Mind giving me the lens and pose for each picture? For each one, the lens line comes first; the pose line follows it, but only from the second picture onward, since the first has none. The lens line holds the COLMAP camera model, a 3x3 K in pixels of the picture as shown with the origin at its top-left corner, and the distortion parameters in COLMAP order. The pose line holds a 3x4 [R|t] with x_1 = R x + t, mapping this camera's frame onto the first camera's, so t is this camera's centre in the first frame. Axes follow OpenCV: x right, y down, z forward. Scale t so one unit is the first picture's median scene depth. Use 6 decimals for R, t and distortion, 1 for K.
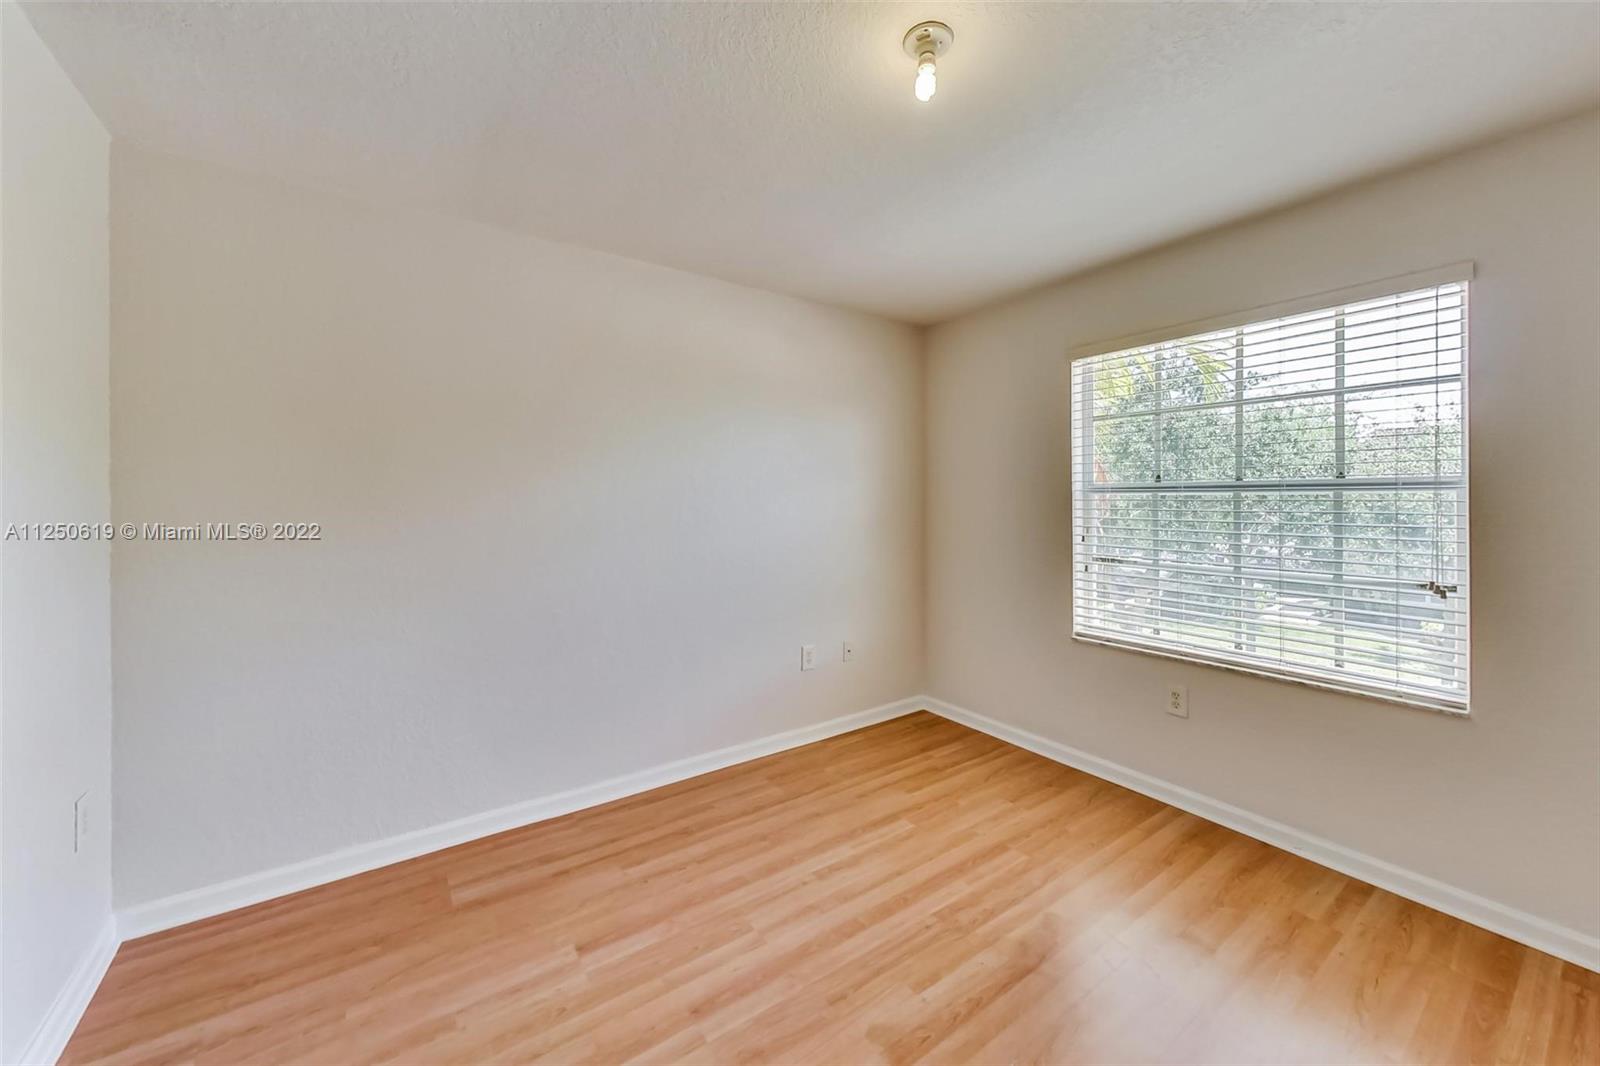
lens RADIAL K [[602.1, 0, 789.8], [0, 602.1, 509.7], [0, 0, 1]] dist [-0.001196, -0.000122]
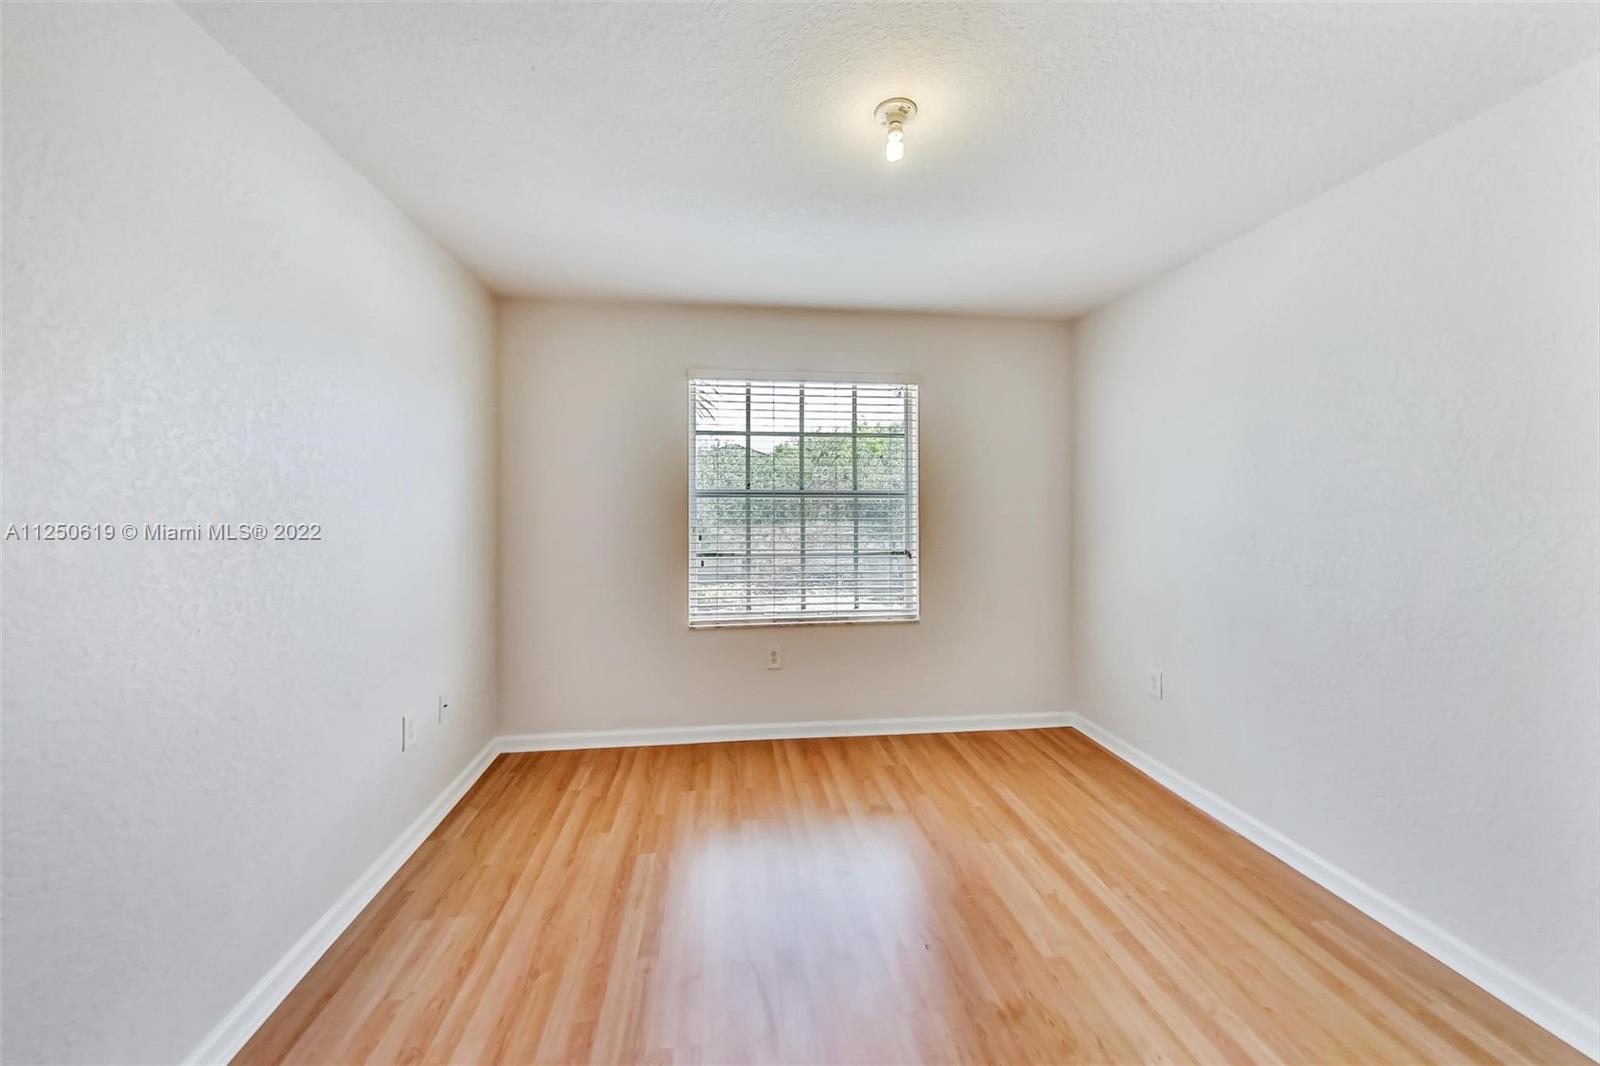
lens RADIAL K [[602.1, 0, 801.8], [0, 602.1, 505.7], [0, 0, 1]] dist [-0.001196, -0.000122]
pose [[0.457032, -0.003653, 0.889443, -0.512453], [0.017187, 0.999841, -0.004725, -0.004284], [-0.889284, 0.017446, 0.457022, 0.361742]]
